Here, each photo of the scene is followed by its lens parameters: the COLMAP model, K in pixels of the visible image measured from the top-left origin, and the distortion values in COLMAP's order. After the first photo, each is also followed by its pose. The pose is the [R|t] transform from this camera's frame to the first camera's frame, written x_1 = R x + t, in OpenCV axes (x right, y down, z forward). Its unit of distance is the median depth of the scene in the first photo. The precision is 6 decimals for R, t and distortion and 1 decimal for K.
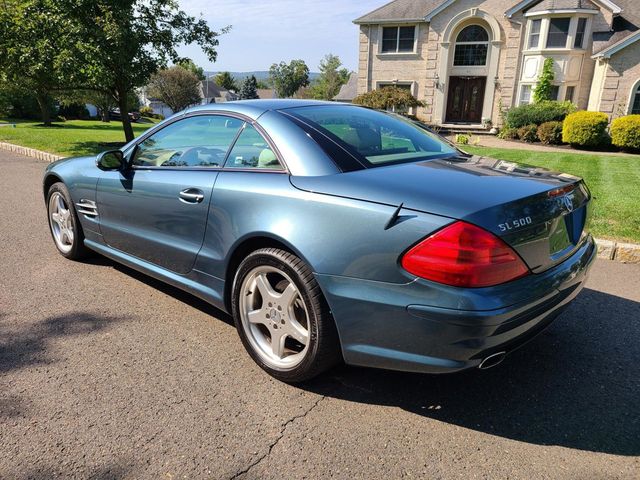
lens RADIAL K [[478.5, 0, 316.1], [0, 478.5, 240.0], [0, 0, 1]] dist [0.062398, -0.042420]
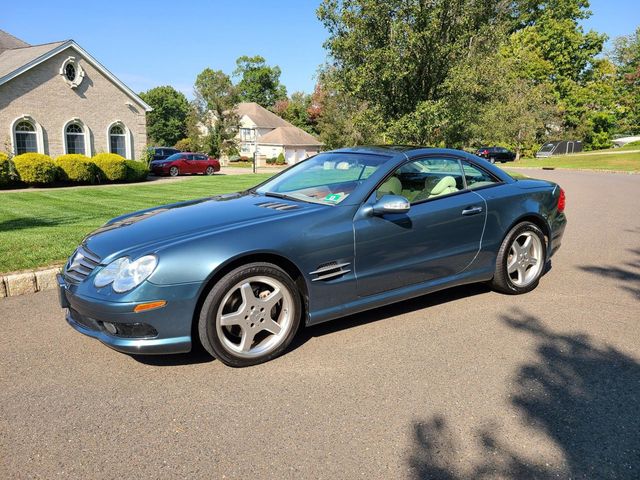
lens RADIAL K [[478.8, 0, 320.7], [0, 478.8, 236.0], [0, 0, 1]] dist [0.058163, -0.042586]
pose [[0.246539, -0.200661, 0.948132, -0.194193], [0.275651, 0.952441, 0.129896, -0.036599], [-0.929105, 0.229329, 0.290126, 0.111135]]
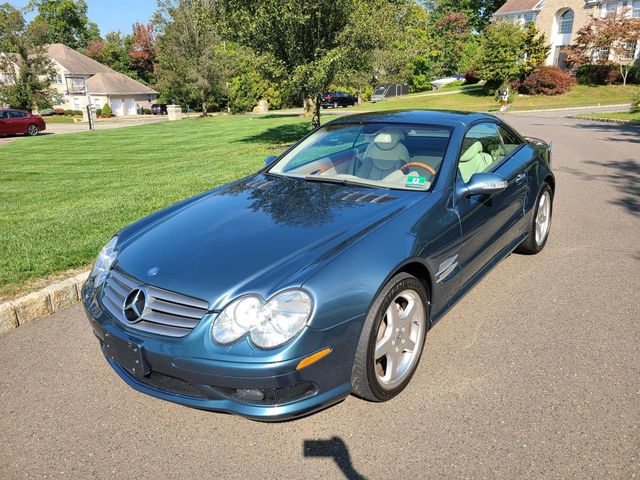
lens RADIAL K [[478.2, 0, 321.3], [0, 478.2, 234.5], [0, 0, 1]] dist [0.061144, -0.041543]
pose [[-0.094433, -0.308145, 0.946641, -0.174484], [0.303613, 0.896675, 0.322168, -0.063109], [-0.948104, 0.317836, 0.008881, 0.174088]]
